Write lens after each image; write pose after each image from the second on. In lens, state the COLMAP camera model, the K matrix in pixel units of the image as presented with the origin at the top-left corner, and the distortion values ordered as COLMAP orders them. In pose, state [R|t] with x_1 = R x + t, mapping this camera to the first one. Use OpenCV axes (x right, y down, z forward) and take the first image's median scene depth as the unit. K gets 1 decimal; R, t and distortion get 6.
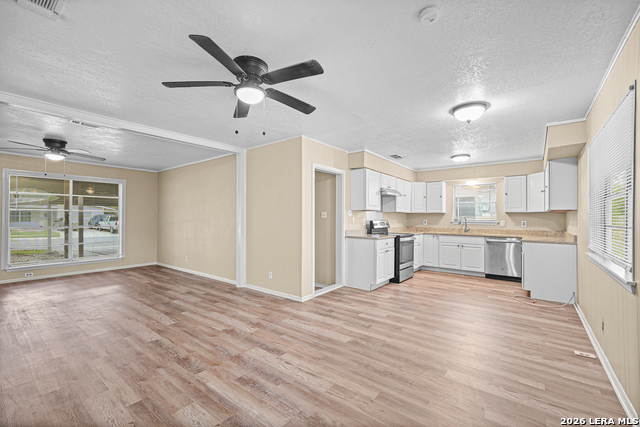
lens RADIAL K [[274.7, 0, 318.3], [0, 274.7, 216.6], [0, 0, 1]] dist [0.006948, 0.000499]
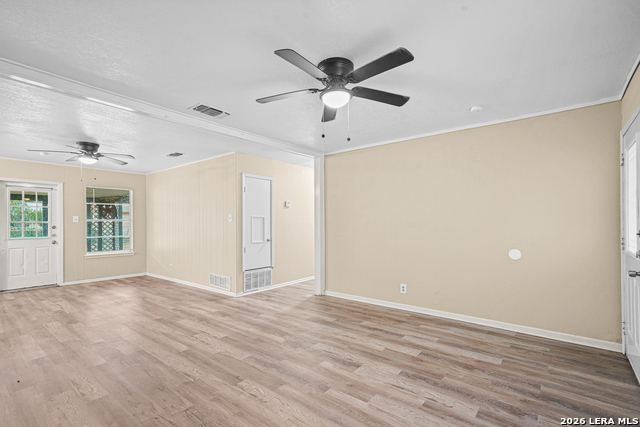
lens RADIAL K [[298.3, 0, 316.2], [0, 298.3, 226.7], [0, 0, 1]] dist [0.010015, 0.000793]
pose [[-0.999771, 0.000707, 0.021405, -0.905347], [0.000995, 0.999909, 0.013454, -0.003521], [-0.021394, 0.013473, -0.999680, 1.472861]]
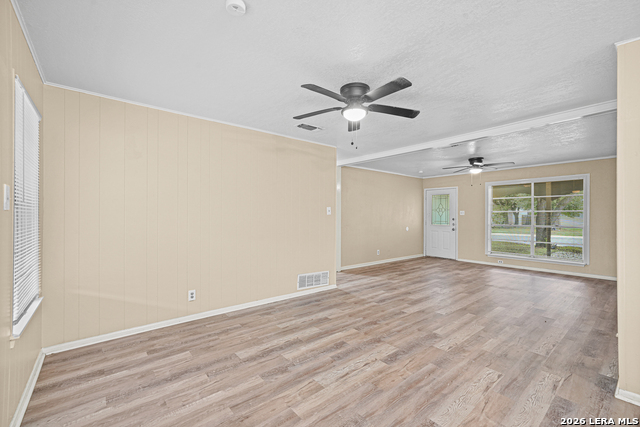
lens RADIAL K [[274.7, 0, 320.3], [0, 274.7, 218.2], [0, 0, 1]] dist [0.006948, 0.000499]
pose [[-0.212134, 0.003953, -0.977233, 0.455078], [-0.000898, 0.999991, 0.004240, 0.002340], [0.977240, 0.001777, -0.212129, 0.536901]]
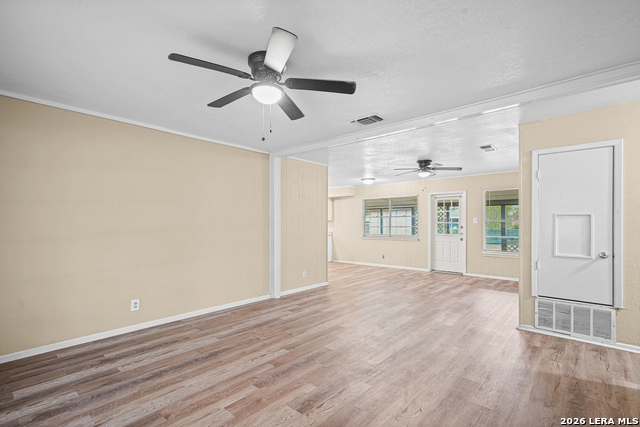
lens RADIAL K [[298.3, 0, 317.5], [0, 298.3, 222.1], [0, 0, 1]] dist [0.010015, 0.000793]
pose [[0.061678, 0.002880, 0.998092, -1.407396], [-0.003702, 0.999990, -0.002656, -0.004341], [-0.998089, -0.003531, 0.061688, 0.855273]]
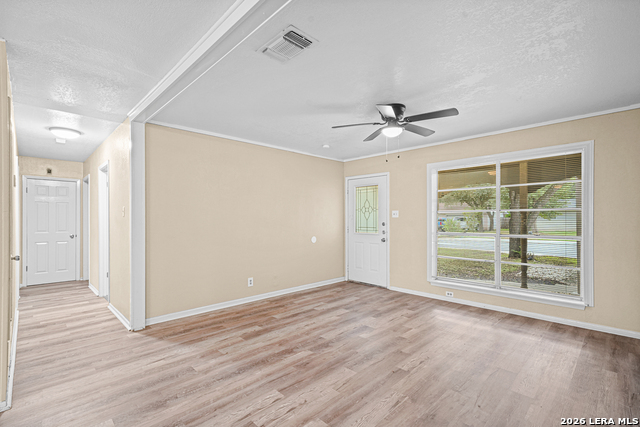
lens RADIAL K [[298.3, 0, 314.3], [0, 298.3, 219.9], [0, 0, 1]] dist [0.010015, 0.000793]
pose [[-0.133466, 0.000522, -0.991053, -0.200278], [0.002528, 0.999997, 0.000187, -0.002691], [0.991050, -0.002481, -0.133467, 0.877472]]
